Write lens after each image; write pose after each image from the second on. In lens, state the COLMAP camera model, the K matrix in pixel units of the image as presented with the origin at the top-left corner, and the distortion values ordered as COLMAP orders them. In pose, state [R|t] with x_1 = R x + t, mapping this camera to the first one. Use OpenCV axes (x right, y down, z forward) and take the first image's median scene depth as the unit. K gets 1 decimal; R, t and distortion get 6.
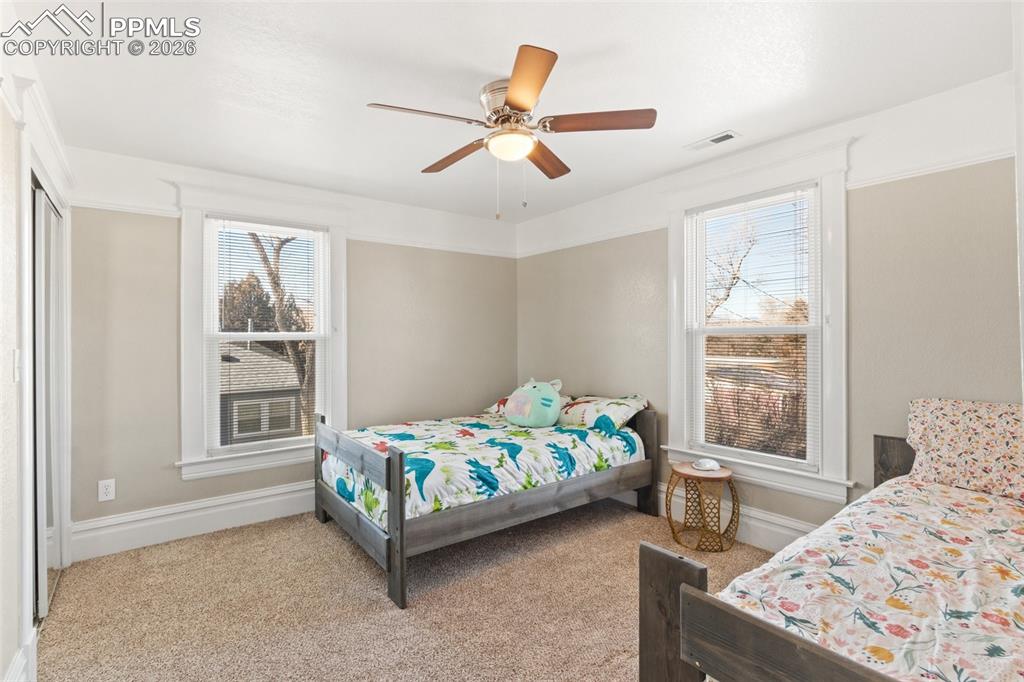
lens RADIAL K [[483.2, 0, 511.8], [0, 483.2, 339.5], [0, 0, 1]] dist [-0.007365, 0.001502]
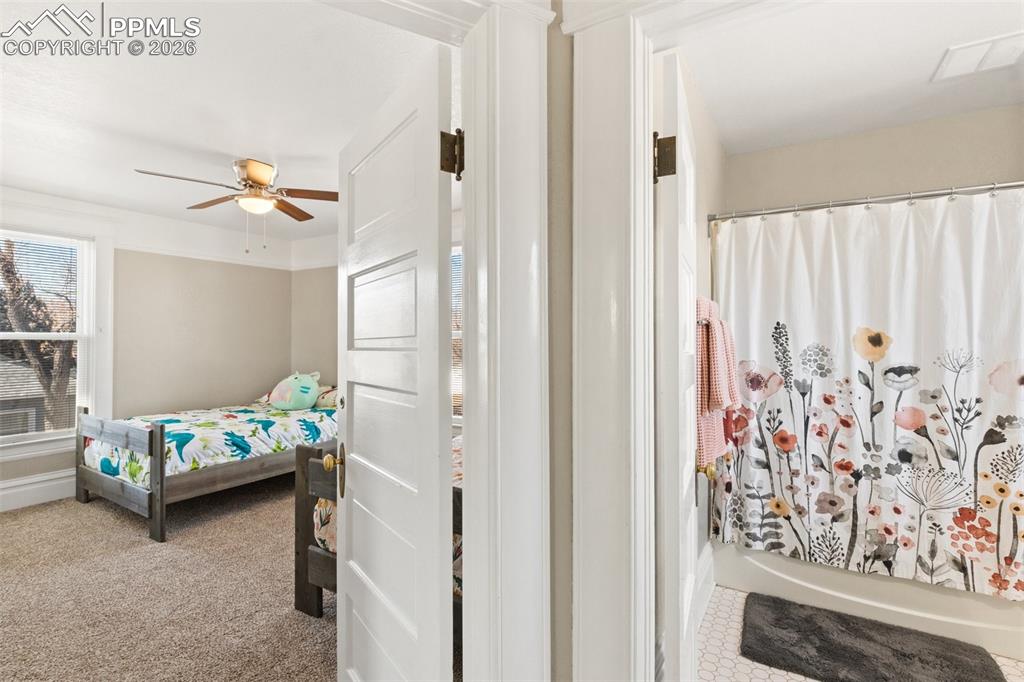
lens RADIAL K [[483.2, 0, 510.1], [0, 483.2, 331.6], [0, 0, 1]] dist [-0.007365, 0.001502]
pose [[0.935235, 0.007574, 0.353946, 0.154064], [-0.001097, 0.999828, -0.018496, 0.000434], [-0.354026, 0.016910, 0.935083, -0.458968]]
